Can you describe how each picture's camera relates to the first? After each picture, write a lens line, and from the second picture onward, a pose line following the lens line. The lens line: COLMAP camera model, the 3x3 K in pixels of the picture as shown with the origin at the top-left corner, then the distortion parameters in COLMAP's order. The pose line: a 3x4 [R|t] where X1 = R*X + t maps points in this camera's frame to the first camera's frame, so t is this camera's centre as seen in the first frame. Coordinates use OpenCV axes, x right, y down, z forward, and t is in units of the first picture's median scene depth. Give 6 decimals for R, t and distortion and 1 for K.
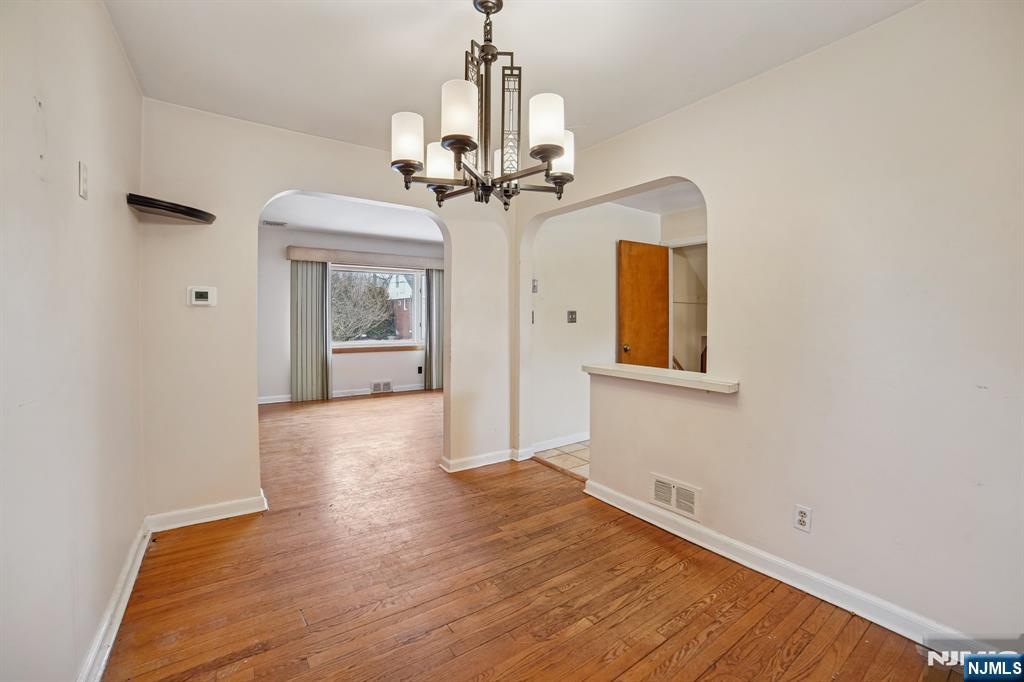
lens RADIAL K [[426.8, 0, 511.0], [0, 426.8, 333.5], [0, 0, 1]] dist [-0.104392, 0.031990]
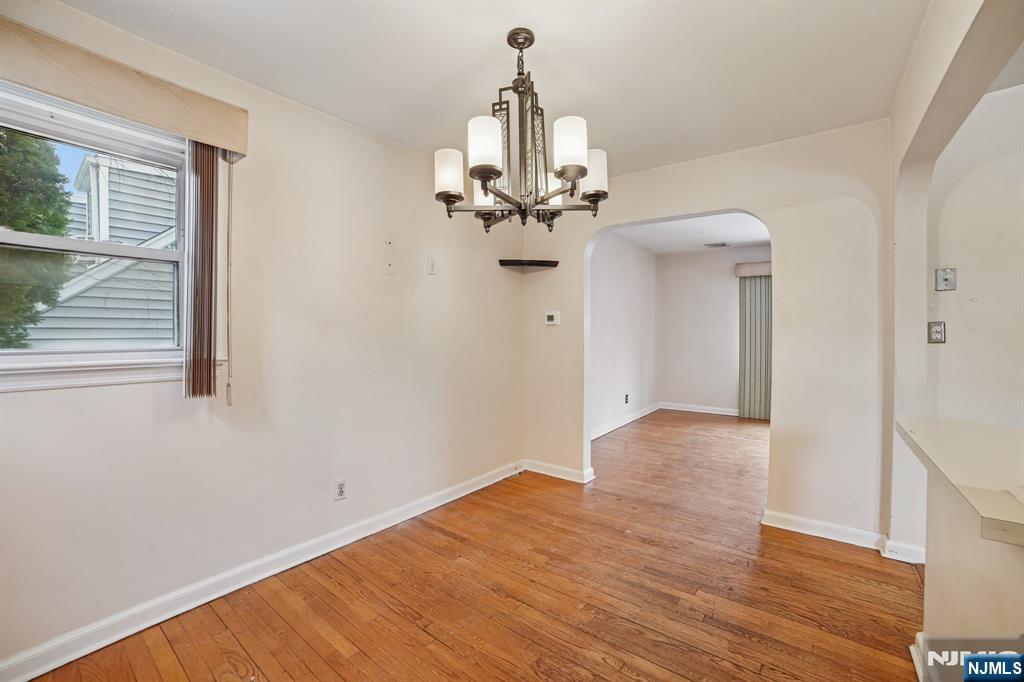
lens RADIAL K [[417.1, 0, 514.7], [0, 417.1, 348.6], [0, 0, 1]] dist [-0.112082, 0.036790]
pose [[0.290980, 0.028733, -0.956298, 0.621662], [-0.032158, 0.999278, 0.020239, -0.010392], [0.956189, 0.024863, 0.291694, 0.447636]]
